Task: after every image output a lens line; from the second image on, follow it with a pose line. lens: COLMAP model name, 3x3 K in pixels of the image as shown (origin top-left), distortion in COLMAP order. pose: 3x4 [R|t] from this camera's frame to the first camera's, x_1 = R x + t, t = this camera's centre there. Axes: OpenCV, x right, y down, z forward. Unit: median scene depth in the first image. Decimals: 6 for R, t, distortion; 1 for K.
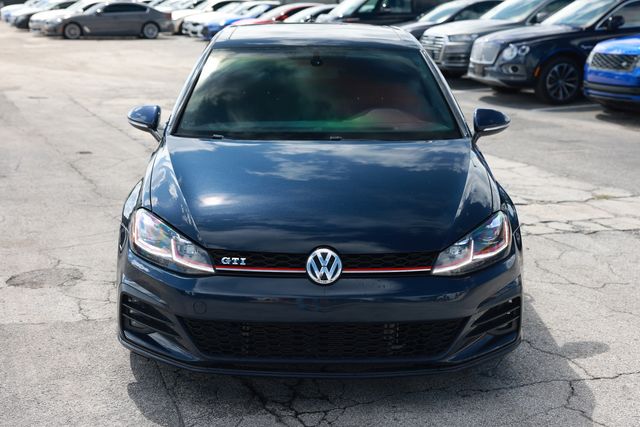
lens RADIAL K [[963.7, 0, 320.0], [0, 963.7, 213.5], [0, 0, 1]] dist [0.117669, 0.028045]
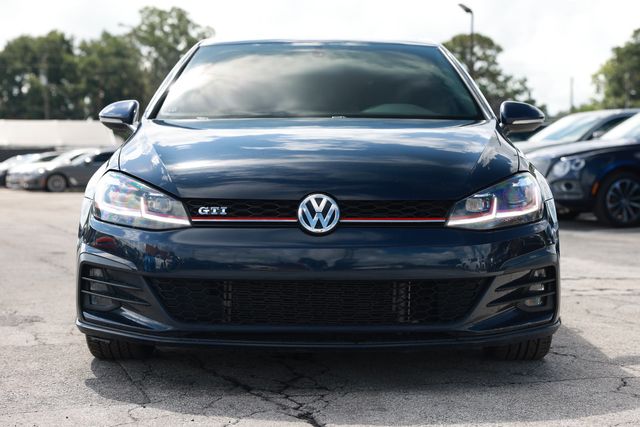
lens RADIAL K [[1142.9, 0, 320.0], [0, 1142.9, 213.5], [0, 0, 1]] dist [0.233236, -0.223310]
pose [[0.999760, -0.007094, -0.020743, 0.024039], [0.003743, 0.987540, -0.157324, 0.194590], [0.021600, 0.157209, 0.987329, 0.004280]]
